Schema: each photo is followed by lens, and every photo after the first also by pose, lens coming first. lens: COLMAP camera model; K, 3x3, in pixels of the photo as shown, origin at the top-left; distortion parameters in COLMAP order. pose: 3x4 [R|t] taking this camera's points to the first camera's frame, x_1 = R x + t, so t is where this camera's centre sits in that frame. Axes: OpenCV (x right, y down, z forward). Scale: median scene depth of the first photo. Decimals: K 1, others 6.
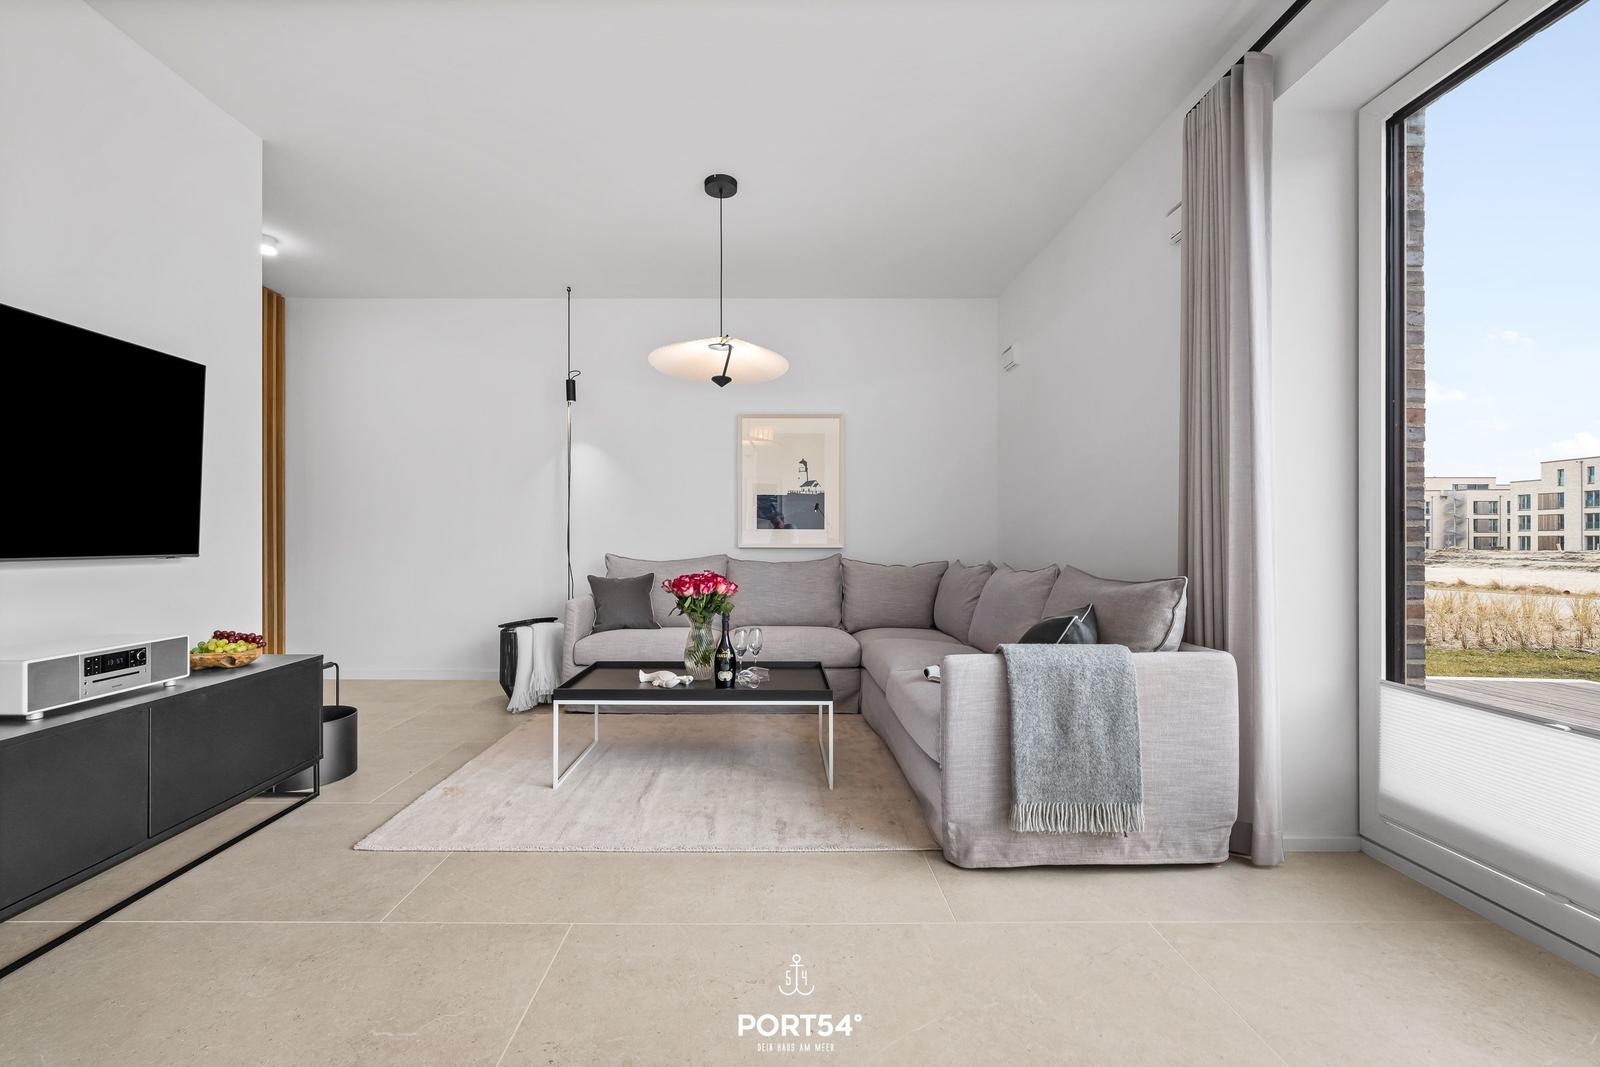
lens RADIAL K [[643.6, 0, 771.4], [0, 643.6, 553.0], [0, 0, 1]] dist [0.006127, -0.001093]
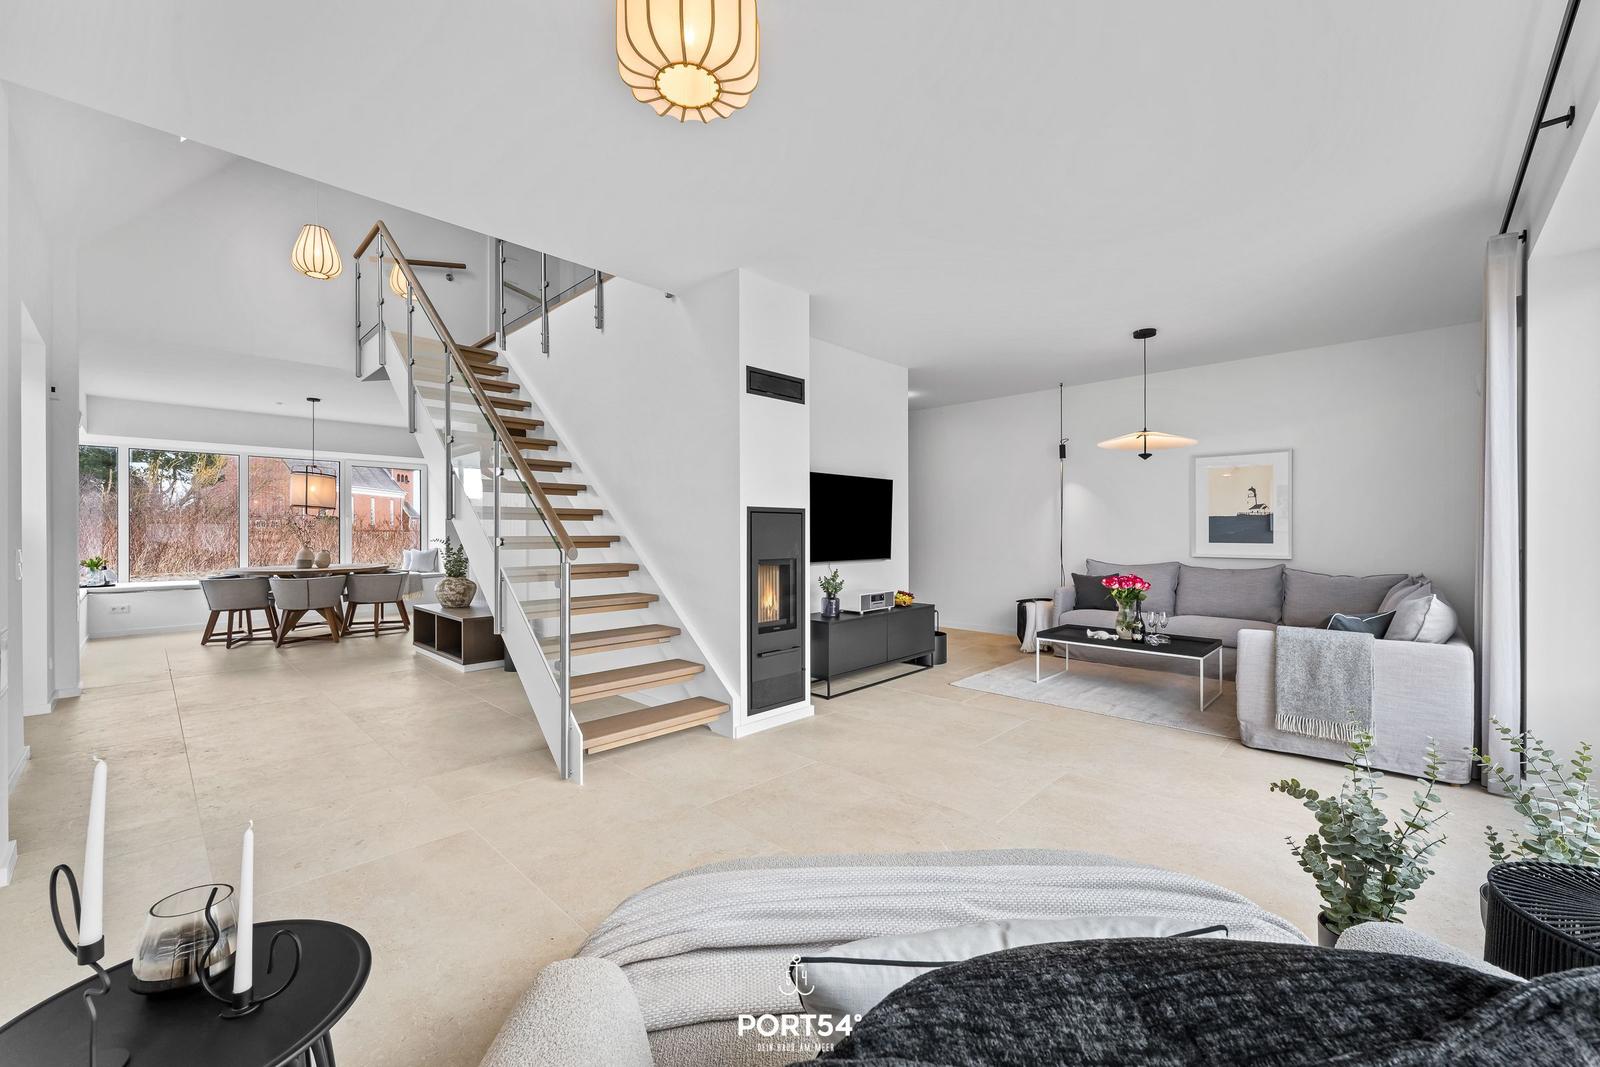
lens RADIAL K [[643.6, 0, 799.4], [0, 643.6, 511.8], [0, 0, 1]] dist [0.006127, -0.001093]
pose [[0.726388, -0.021098, -0.686961, 0.448759], [-0.012047, 0.998984, -0.043420, -0.054636], [0.687179, 0.039816, 0.725396, -0.847928]]
